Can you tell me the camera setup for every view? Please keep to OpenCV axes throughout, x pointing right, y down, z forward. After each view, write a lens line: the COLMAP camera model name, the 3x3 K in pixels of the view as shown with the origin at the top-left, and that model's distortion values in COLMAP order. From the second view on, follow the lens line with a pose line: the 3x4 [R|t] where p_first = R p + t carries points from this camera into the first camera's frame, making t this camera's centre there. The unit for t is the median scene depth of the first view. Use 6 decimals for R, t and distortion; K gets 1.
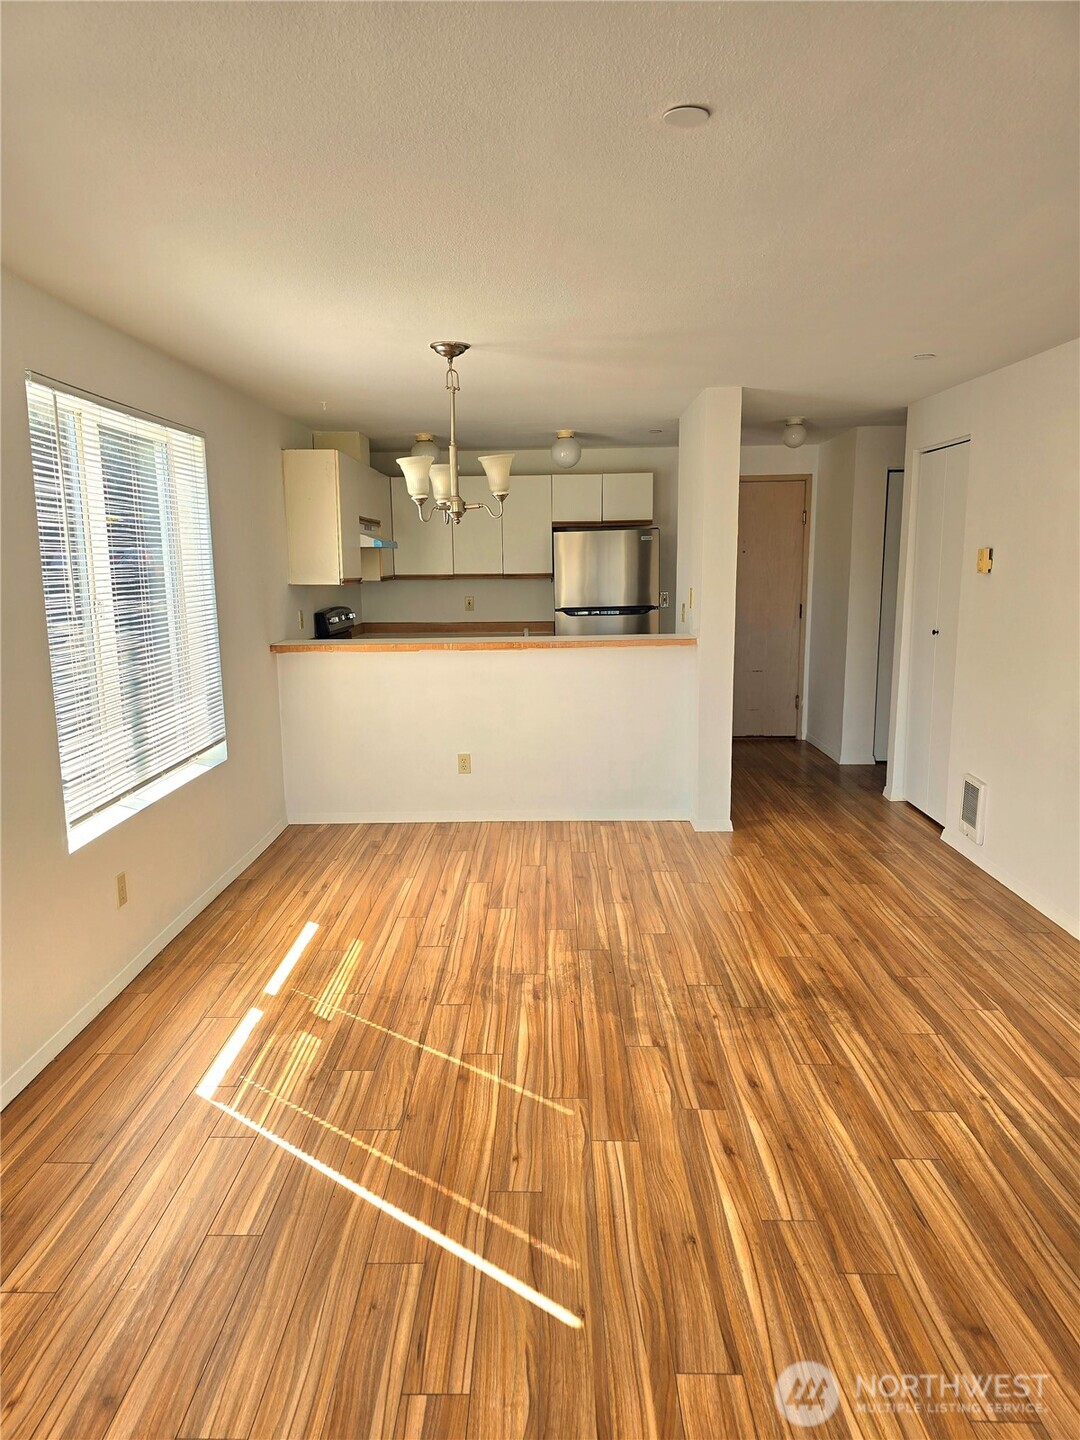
lens RADIAL K [[963.5, 0, 540.0], [0, 963.5, 720.0], [0, 0, 1]] dist [0.062117, -0.001560]
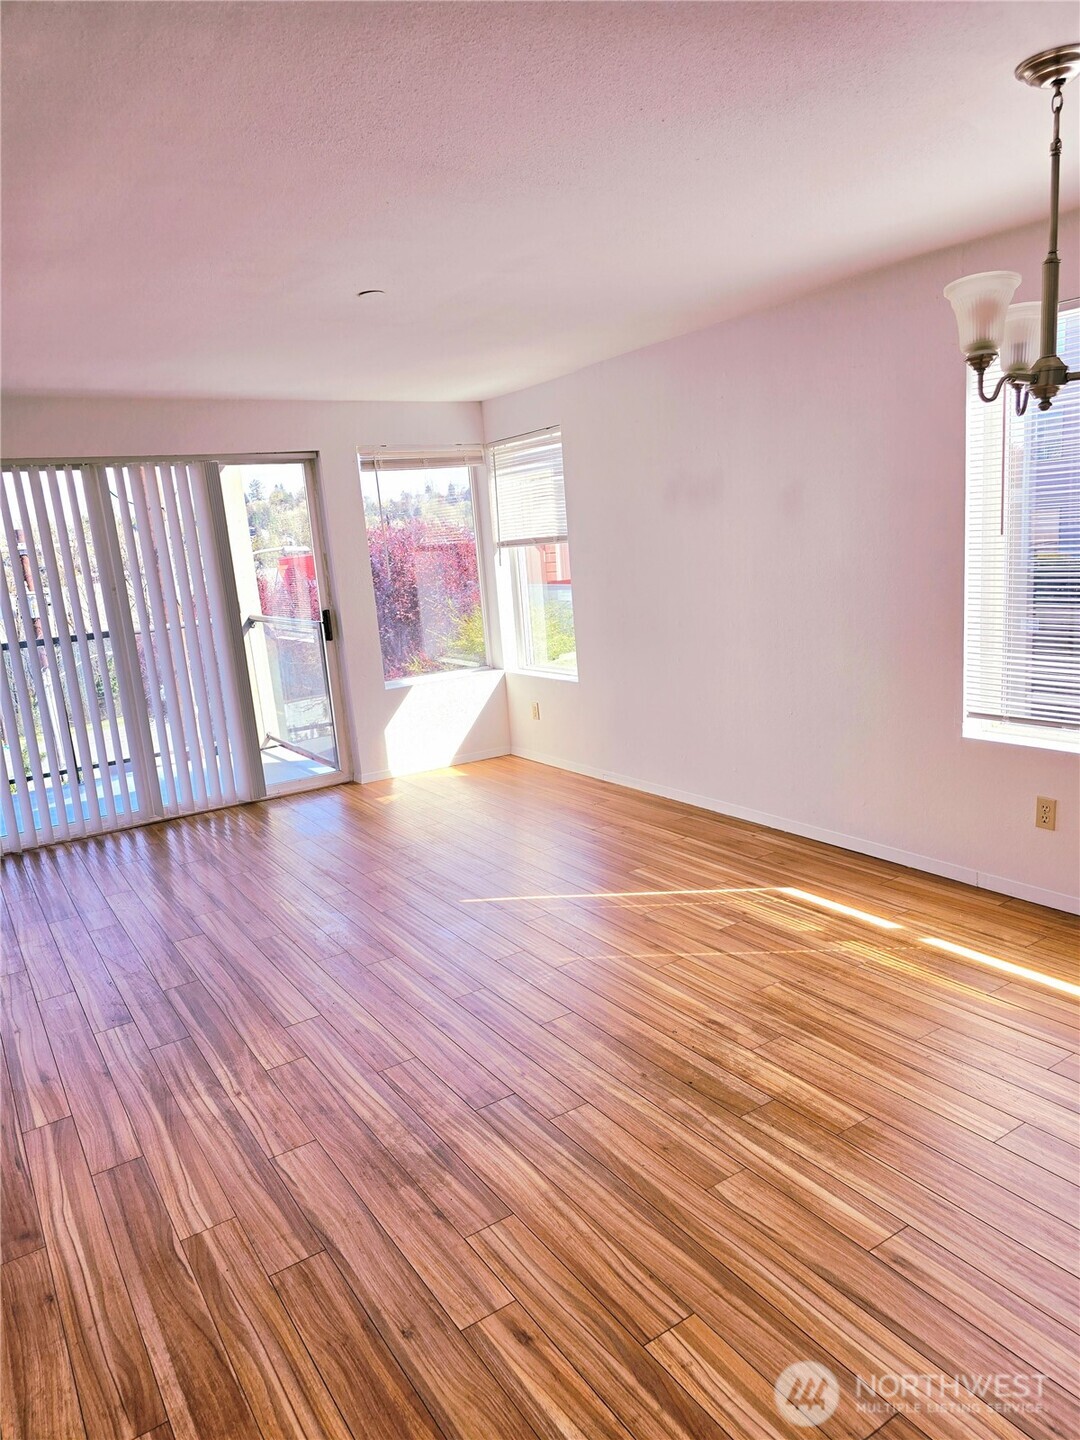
lens RADIAL K [[963.5, 0, 540.0], [0, 963.5, 720.0], [0, 0, 1]] dist [0.062117, -0.001560]
pose [[-0.824225, 0.185337, -0.535073, 0.546471], [-0.008247, 0.940892, 0.338606, -0.265878], [0.566202, 0.283500, -0.773979, 1.525089]]
